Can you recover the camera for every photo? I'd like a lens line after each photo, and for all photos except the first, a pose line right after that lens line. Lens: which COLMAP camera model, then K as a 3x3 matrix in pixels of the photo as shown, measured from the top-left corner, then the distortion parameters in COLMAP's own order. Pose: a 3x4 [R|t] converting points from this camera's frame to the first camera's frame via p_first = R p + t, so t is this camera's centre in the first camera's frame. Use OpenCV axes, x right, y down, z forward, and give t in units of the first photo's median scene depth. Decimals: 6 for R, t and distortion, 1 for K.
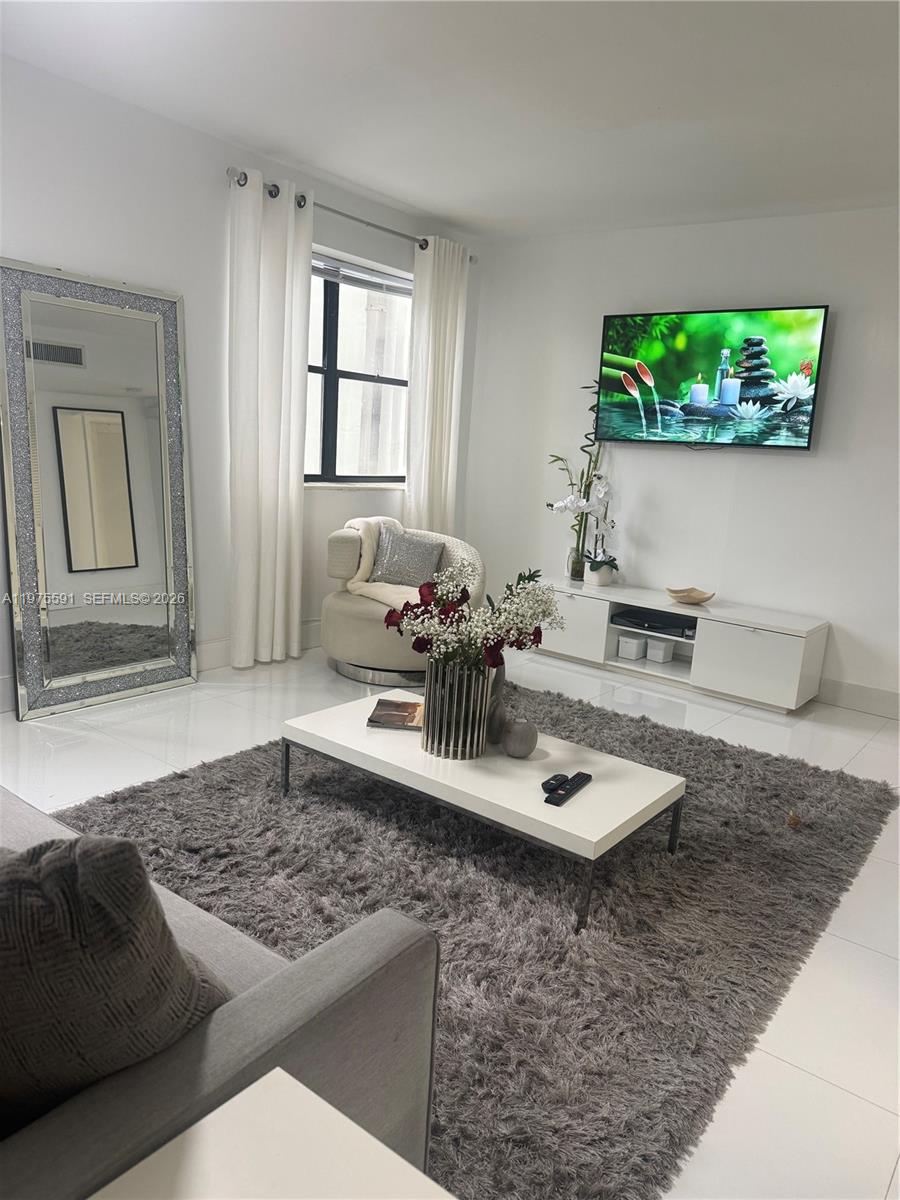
lens RADIAL K [[842.1, 0, 452.6], [0, 842.1, 605.6], [0, 0, 1]] dist [0.144943, -0.308594]
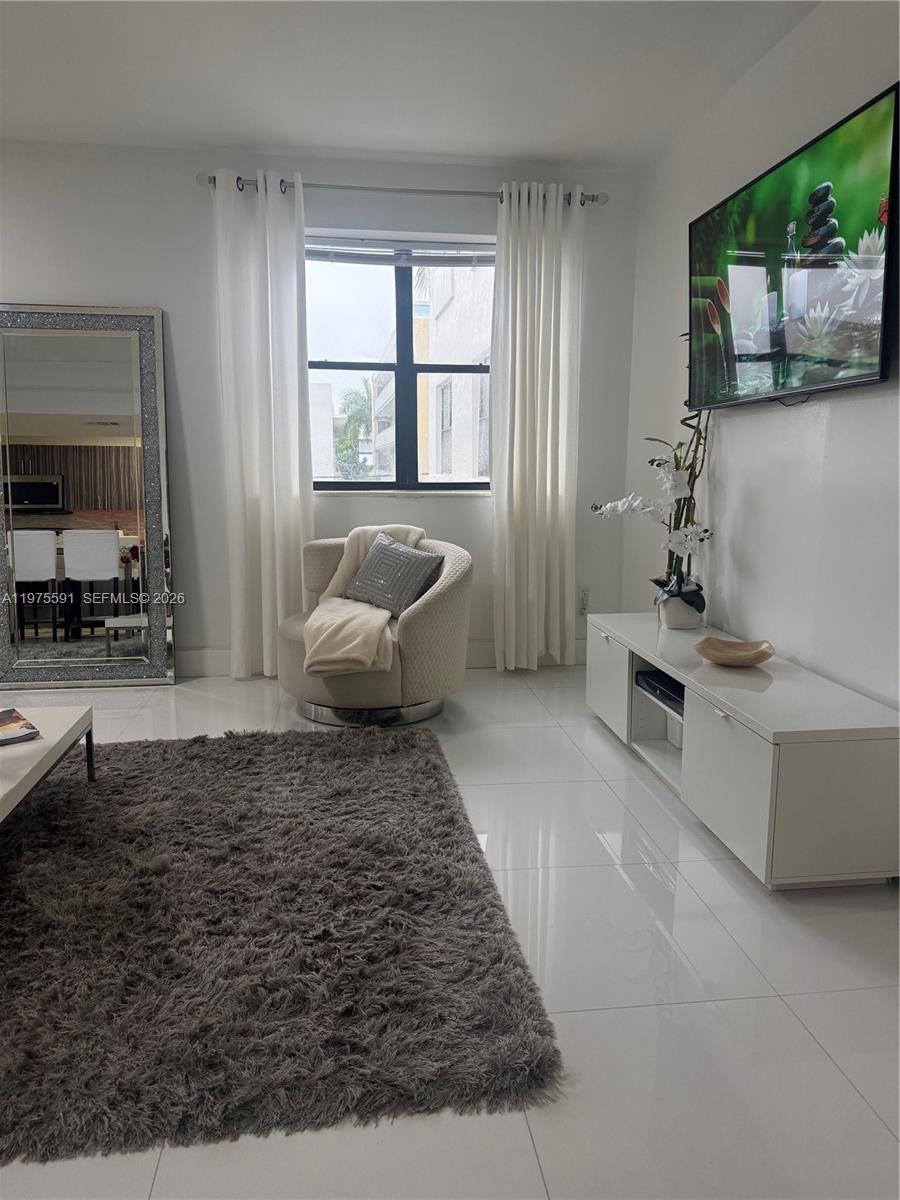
lens RADIAL K [[840.2, 0, 450.0], [0, 840.2, 600.0], [0, 0, 1]] dist [0.098157, -0.156048]
pose [[0.711132, 0.044024, -0.701679, 0.530502], [-0.086878, 0.995891, -0.025566, -0.012142], [0.697670, 0.079141, 0.712035, 0.422610]]
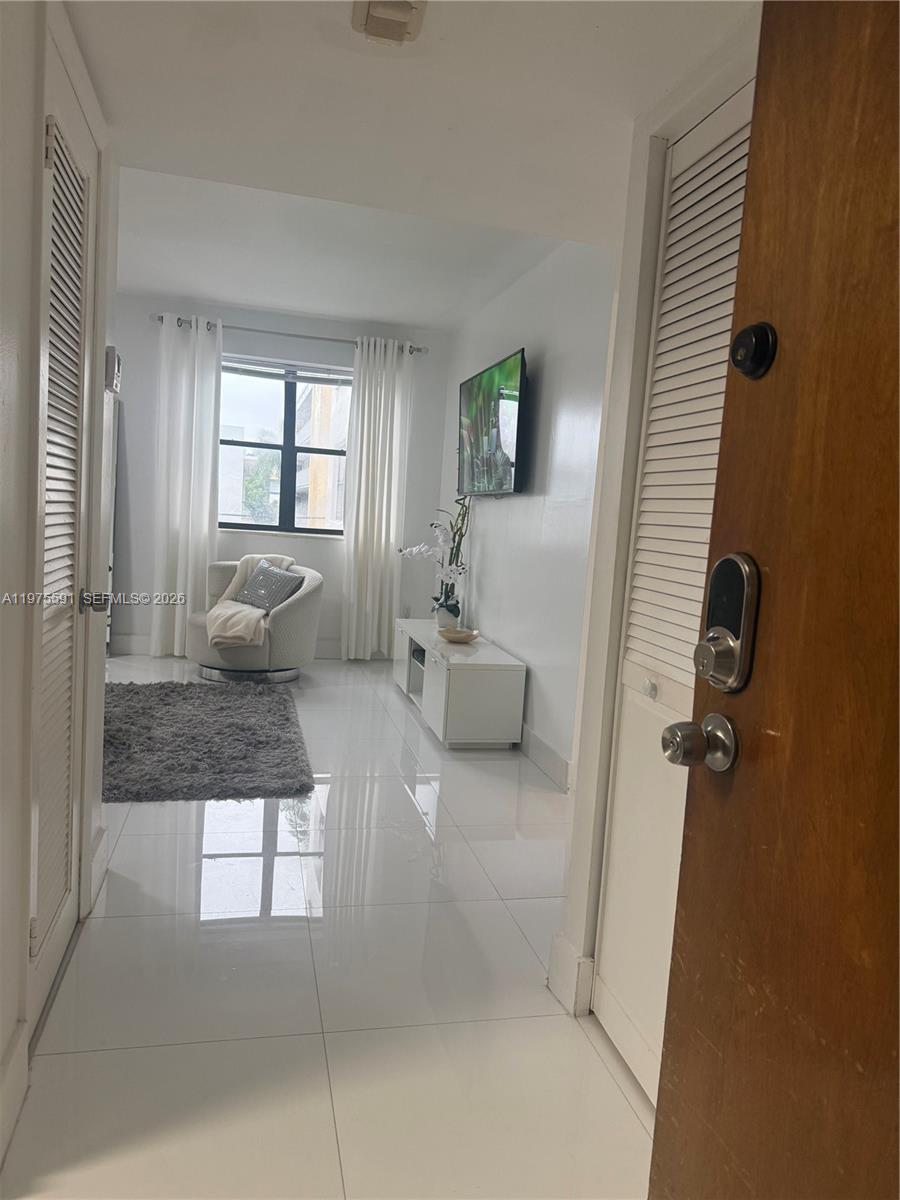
lens RADIAL K [[832.8, 0, 449.3], [0, 832.8, 606.4], [0, 0, 1]] dist [0.165234, -0.301483]
pose [[0.781925, 0.048453, -0.621487, 0.867419], [-0.129479, 0.987855, -0.085888, 0.043487], [0.609778, 0.147628, 0.778702, 0.185931]]
